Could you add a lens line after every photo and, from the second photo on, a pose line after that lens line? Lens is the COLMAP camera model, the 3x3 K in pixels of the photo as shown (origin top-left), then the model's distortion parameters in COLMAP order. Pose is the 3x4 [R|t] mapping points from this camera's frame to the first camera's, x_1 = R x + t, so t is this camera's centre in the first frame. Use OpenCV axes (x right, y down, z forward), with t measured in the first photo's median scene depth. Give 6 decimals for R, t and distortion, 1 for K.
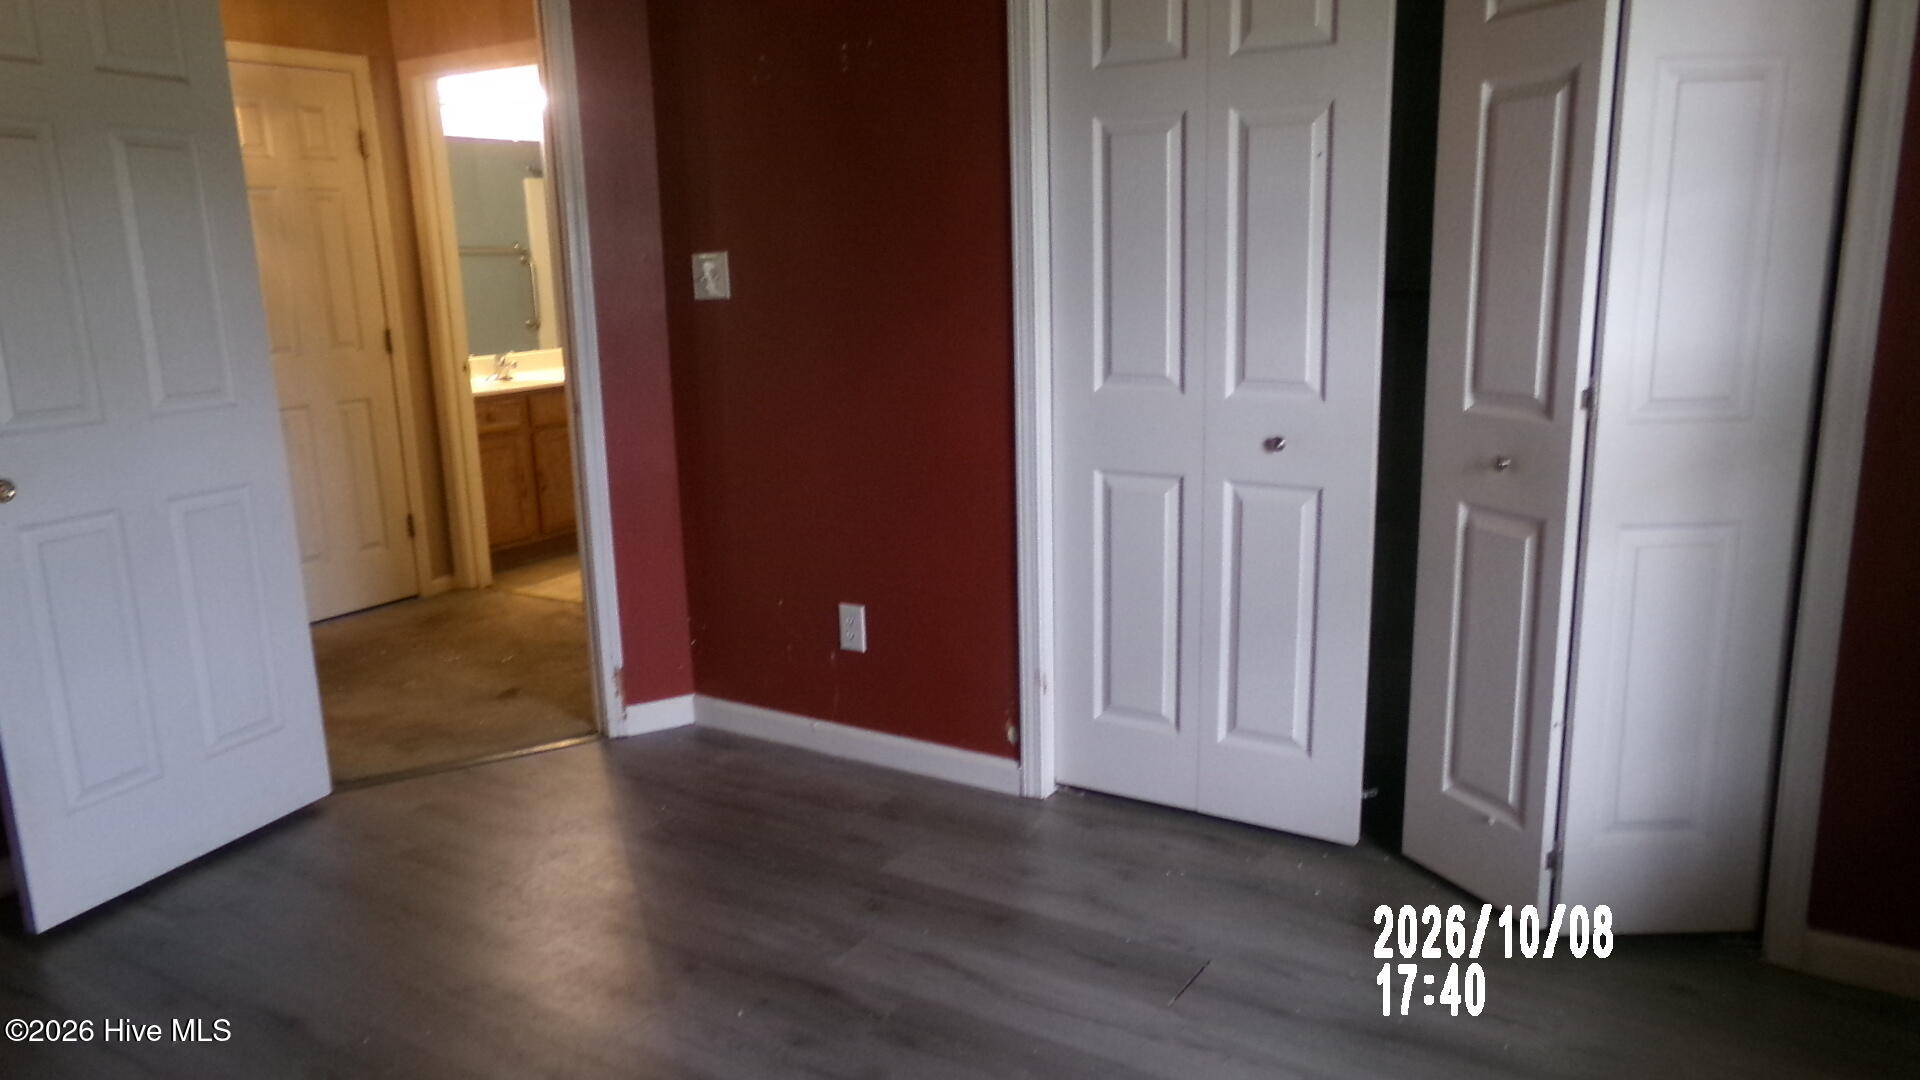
lens RADIAL K [[1373.6, 0, 956.0], [0, 1373.6, 549.6], [0, 0, 1]] dist [-0.087279, 0.185180]
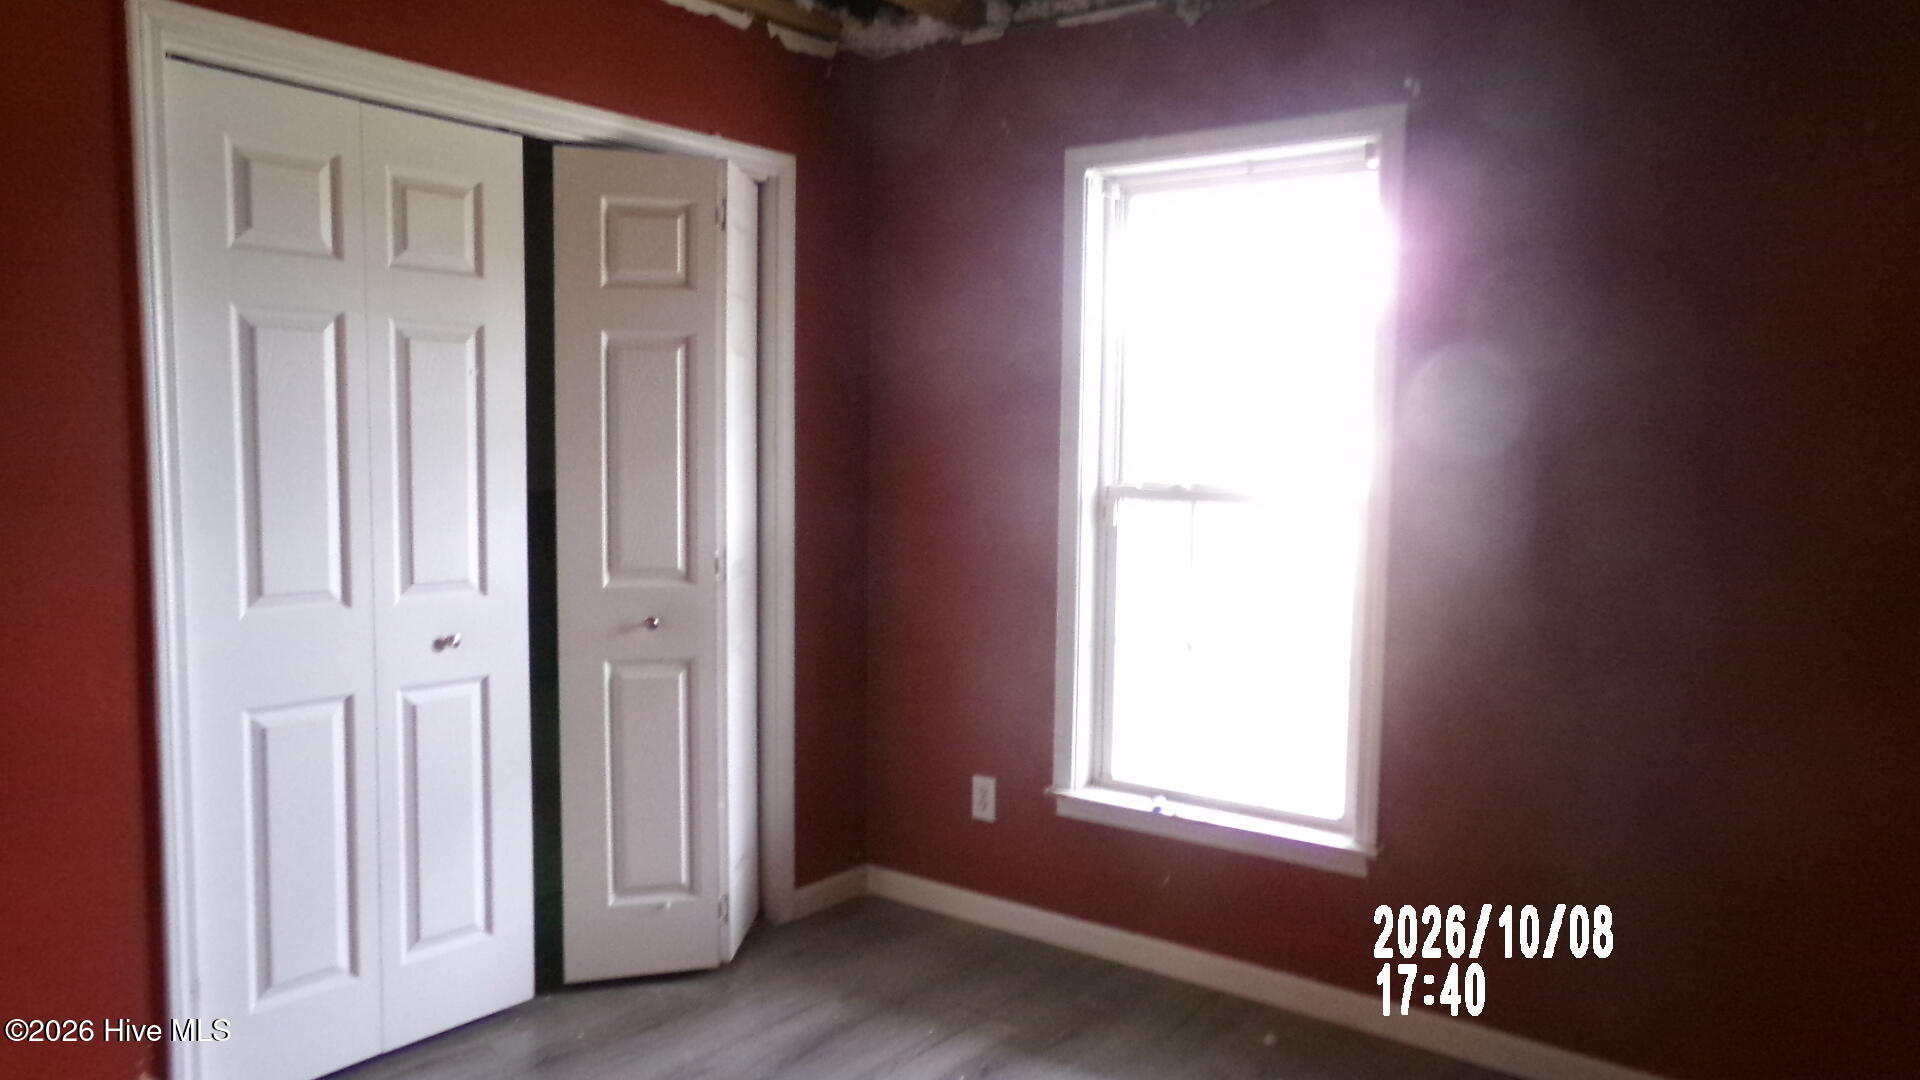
lens RADIAL K [[1309.0, 0, 960.0], [0, 1309.0, 540.0], [0, 0, 1]] dist [-0.003480, 0.024042]
pose [[0.090401, -0.051935, 0.994550, -0.719832], [0.198403, 0.979561, 0.033118, -0.110378], [-0.975943, 0.194328, 0.098858, 0.517270]]
